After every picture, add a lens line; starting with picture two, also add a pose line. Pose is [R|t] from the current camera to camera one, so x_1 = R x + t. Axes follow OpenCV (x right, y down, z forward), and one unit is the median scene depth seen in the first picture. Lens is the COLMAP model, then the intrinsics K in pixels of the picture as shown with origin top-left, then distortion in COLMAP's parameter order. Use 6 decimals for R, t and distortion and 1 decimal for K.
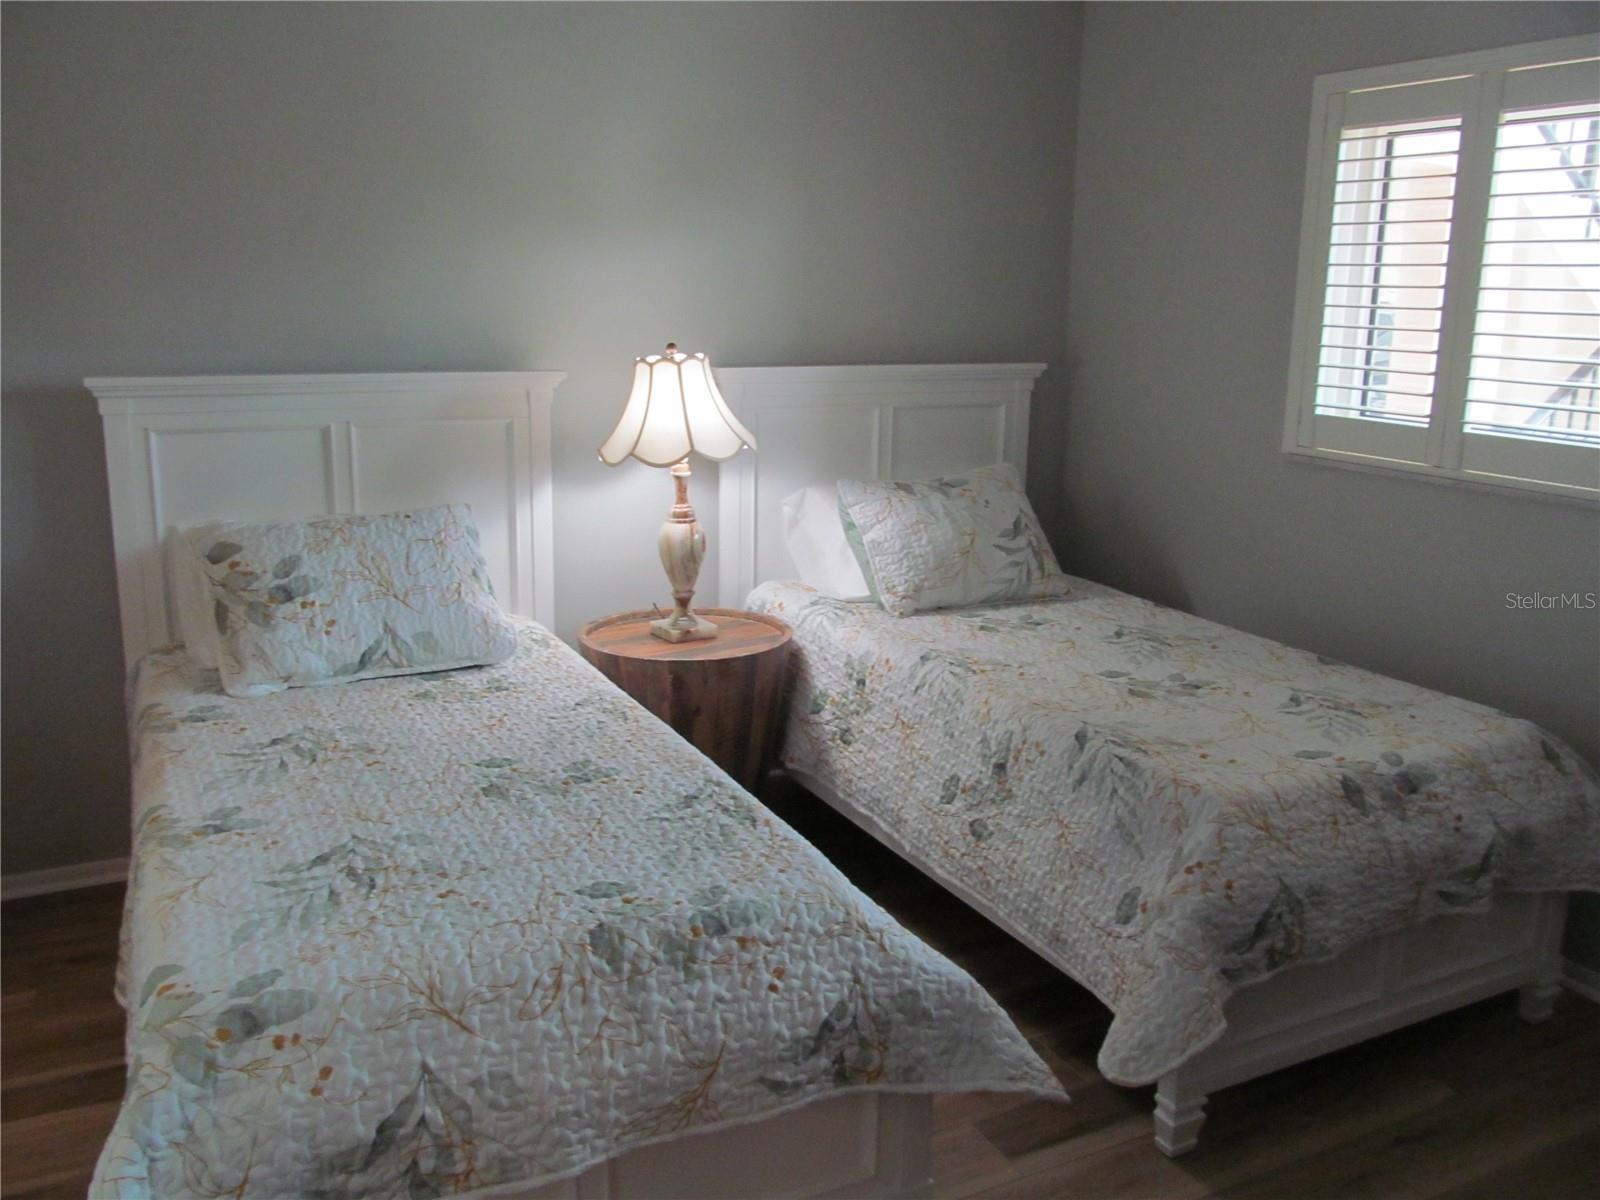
lens RADIAL K [[1322.7, 0, 798.8], [0, 1322.7, 599.0], [0, 0, 1]] dist [-0.064689, 0.027133]
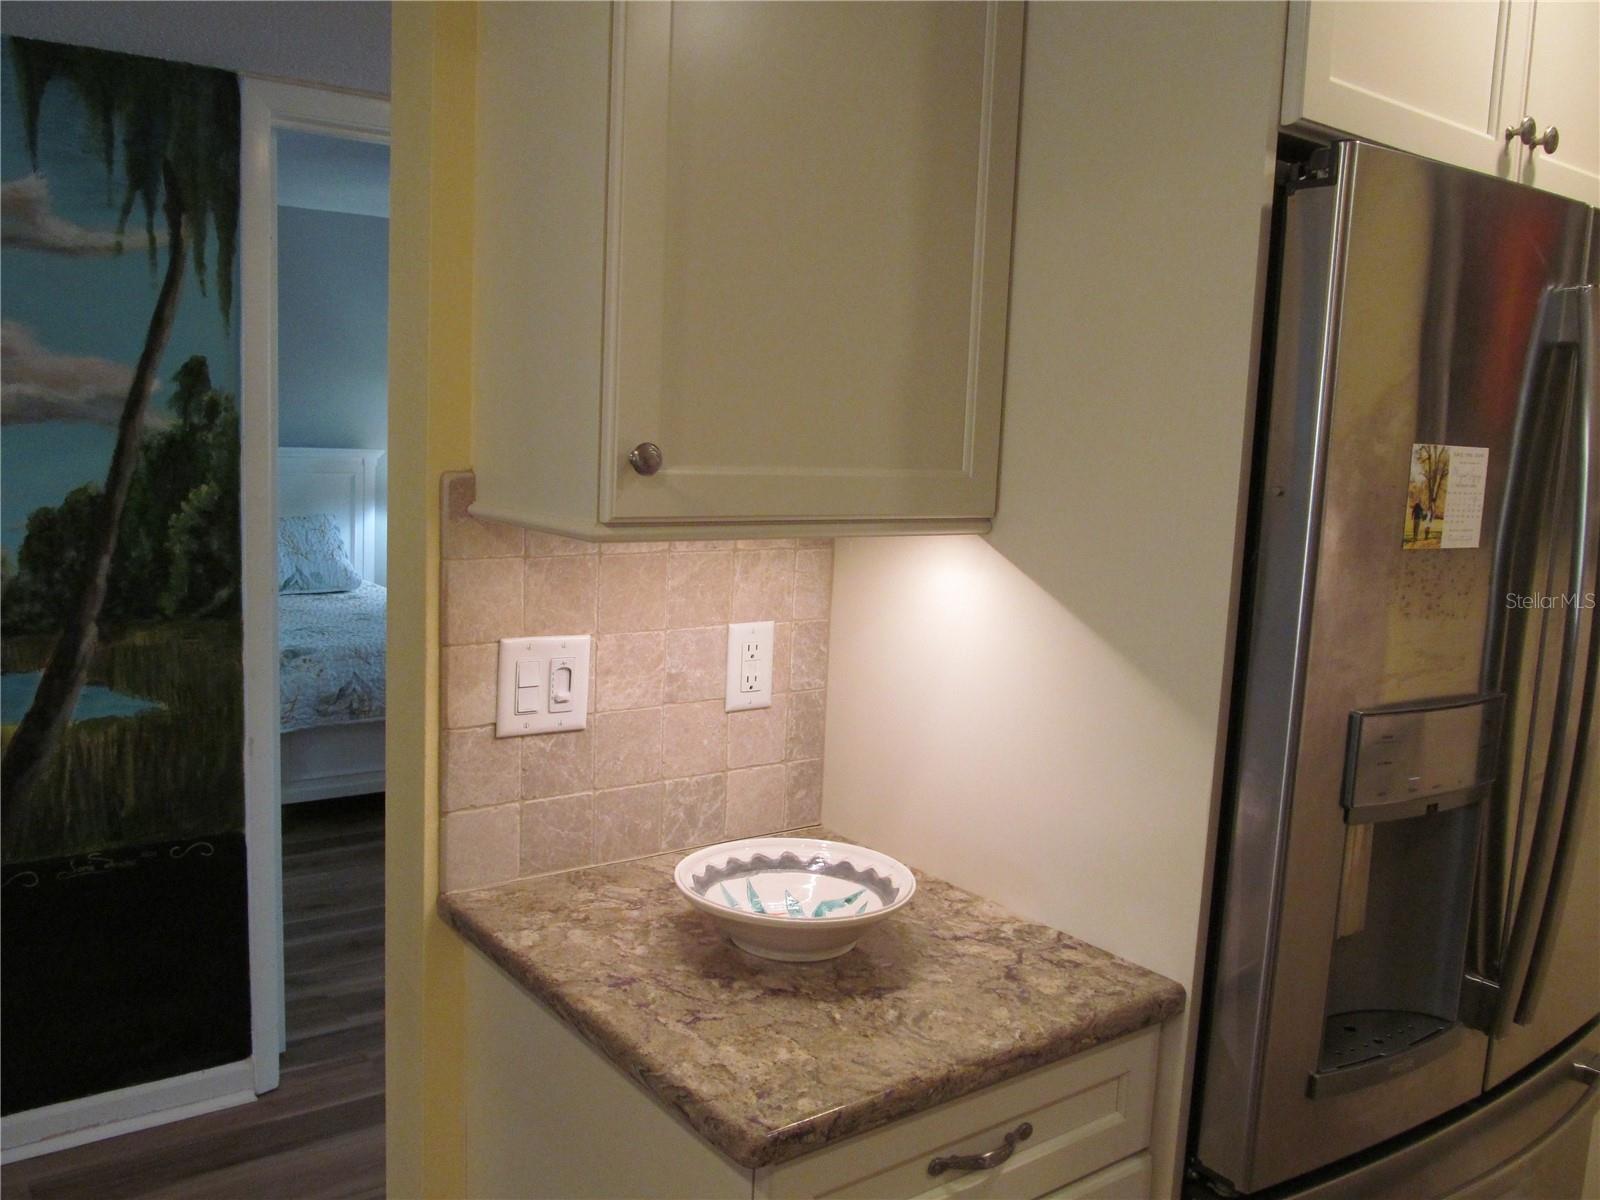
lens RADIAL K [[1322.7, 0, 789.0], [0, 1322.7, 601.6], [0, 0, 1]] dist [-0.064689, 0.027133]
pose [[0.985153, 0.006873, 0.171543, 0.158520], [0.008137, 0.996206, -0.086642, 0.458724], [-0.171488, 0.086751, 0.981359, -2.015441]]
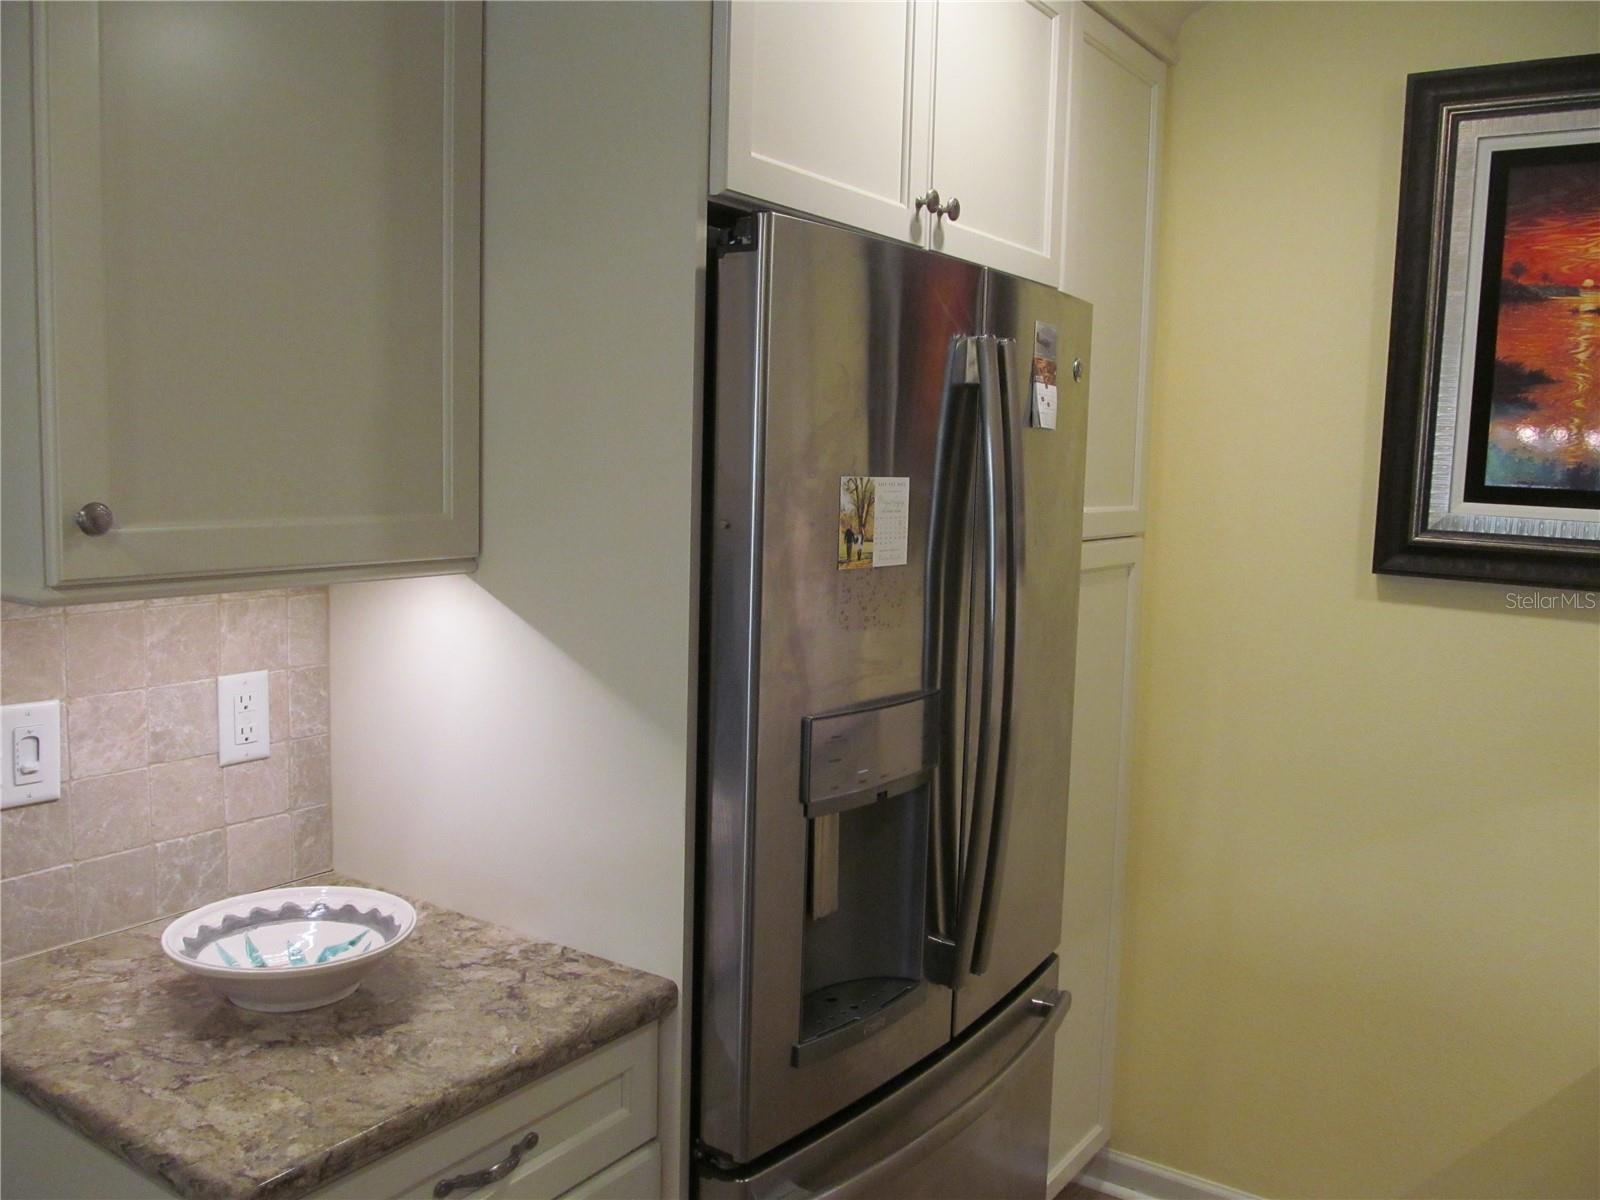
lens RADIAL K [[1322.7, 0, 807.4], [0, 1322.7, 596.9], [0, 0, 1]] dist [-0.064689, 0.027133]
pose [[0.874640, -0.043943, 0.482776, 0.292292], [0.097617, 0.991448, -0.086610, 0.451942], [-0.474842, 0.122880, 0.871450, -2.223704]]
